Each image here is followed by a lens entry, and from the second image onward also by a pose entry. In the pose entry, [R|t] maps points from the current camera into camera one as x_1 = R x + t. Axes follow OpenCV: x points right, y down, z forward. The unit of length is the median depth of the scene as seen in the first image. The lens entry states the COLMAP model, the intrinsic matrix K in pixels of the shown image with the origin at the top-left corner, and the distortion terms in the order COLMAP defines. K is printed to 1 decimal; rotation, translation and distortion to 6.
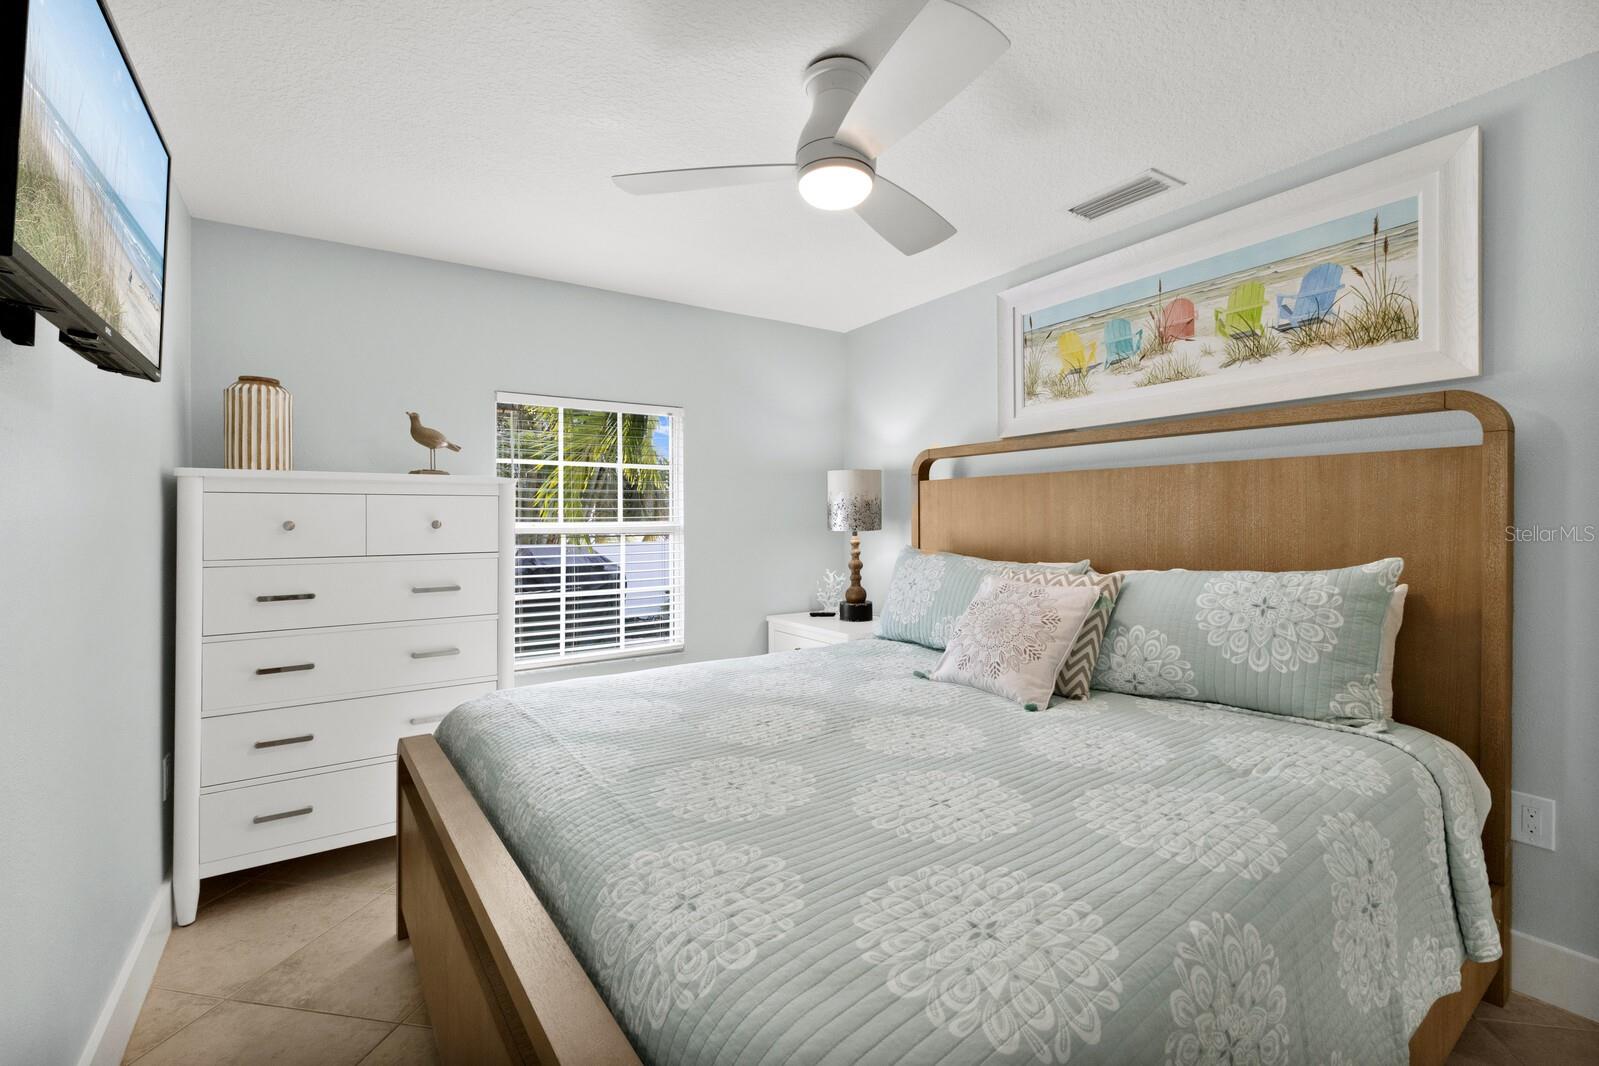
lens RADIAL K [[706.4, 0, 797.0], [0, 706.4, 525.1], [0, 0, 1]] dist [0.017269, 0.001075]
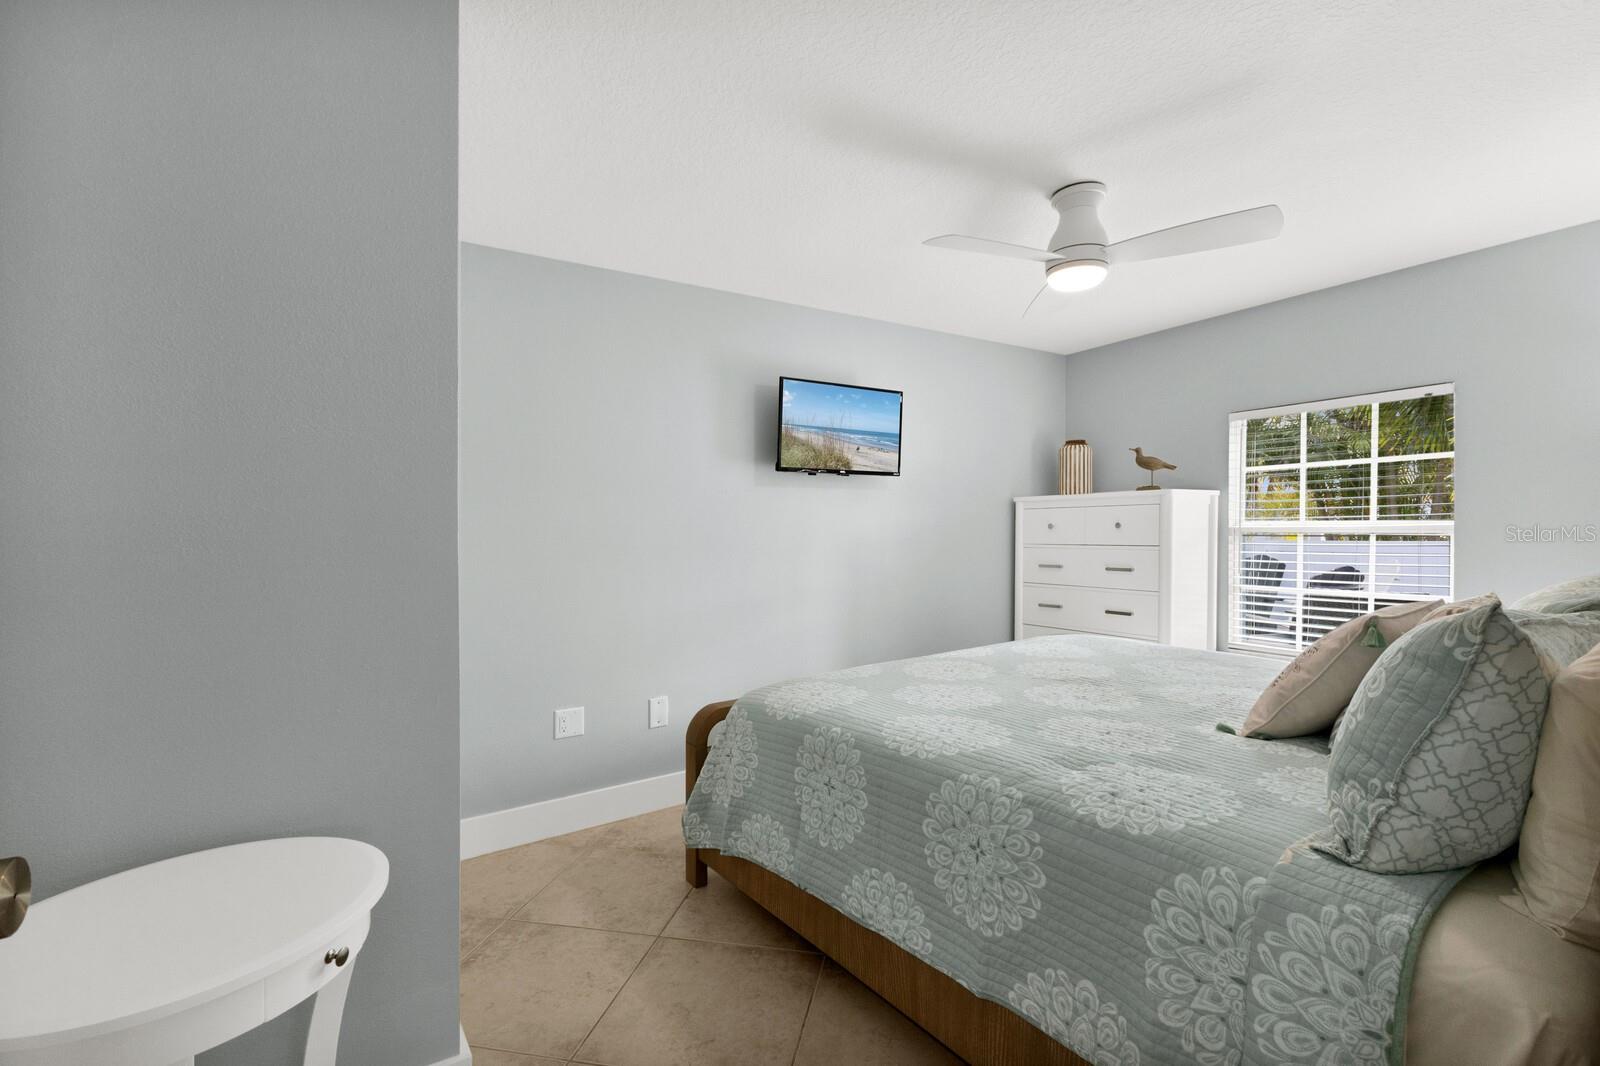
lens RADIAL K [[706.8, 0, 802.5], [0, 706.8, 529.6], [0, 0, 1]] dist [0.017269, 0.001075]
pose [[-0.010385, 0.011162, -0.999884, 0.919121], [0.009613, 0.999893, 0.011063, -0.013666], [0.999900, -0.009497, -0.010491, 0.328399]]
